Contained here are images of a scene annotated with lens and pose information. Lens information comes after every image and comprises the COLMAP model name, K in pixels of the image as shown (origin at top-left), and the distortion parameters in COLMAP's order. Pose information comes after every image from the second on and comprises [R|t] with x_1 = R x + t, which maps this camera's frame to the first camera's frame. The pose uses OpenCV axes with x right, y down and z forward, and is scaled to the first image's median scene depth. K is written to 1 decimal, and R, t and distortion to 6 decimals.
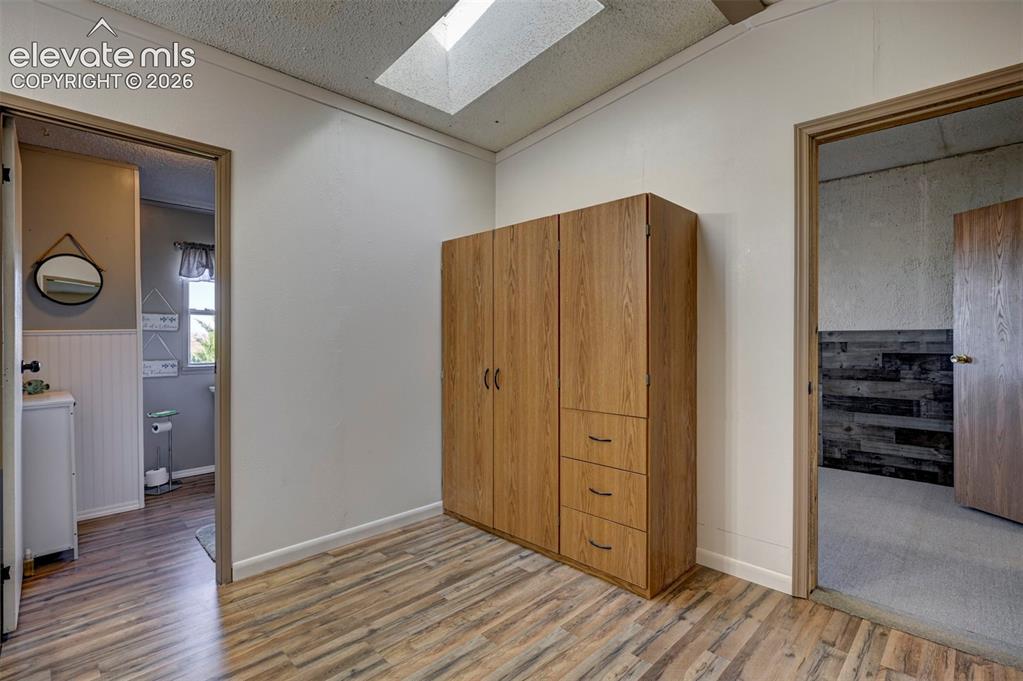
lens RADIAL K [[474.9, 0, 511.5], [0, 474.9, 335.1], [0, 0, 1]] dist [-0.000439, 0.000601]
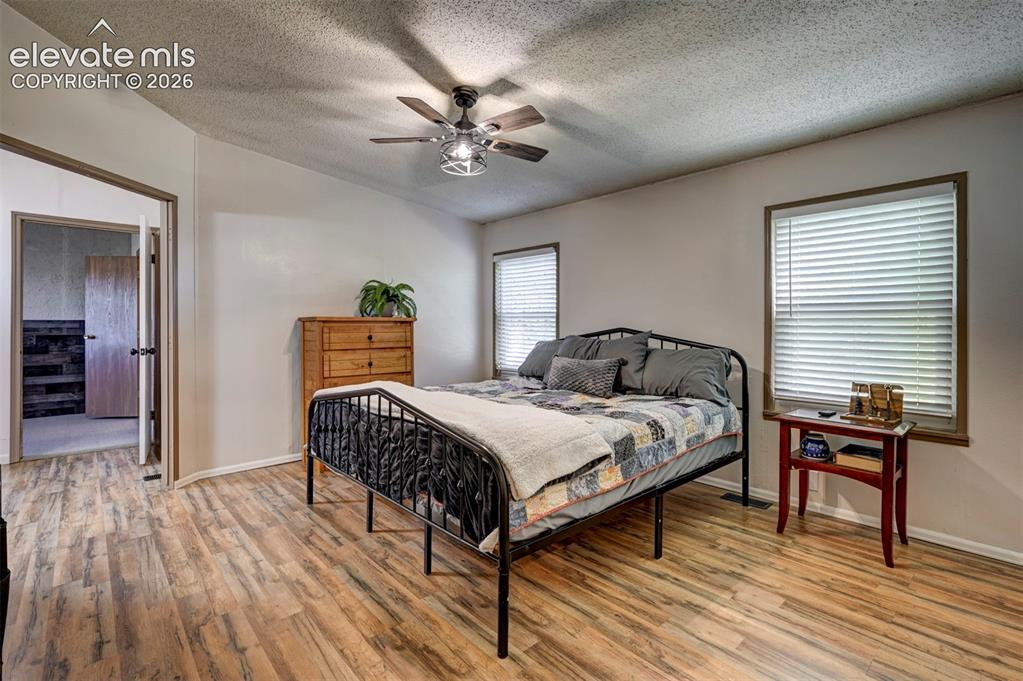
lens RADIAL K [[474.9, 0, 516.1], [0, 474.9, 332.6], [0, 0, 1]] dist [-0.000439, 0.000601]
pose [[0.051947, -0.011854, 0.998579, -0.736242], [-0.011734, 0.999853, 0.012479, -0.007832], [-0.998581, -0.012365, 0.051800, -0.679906]]
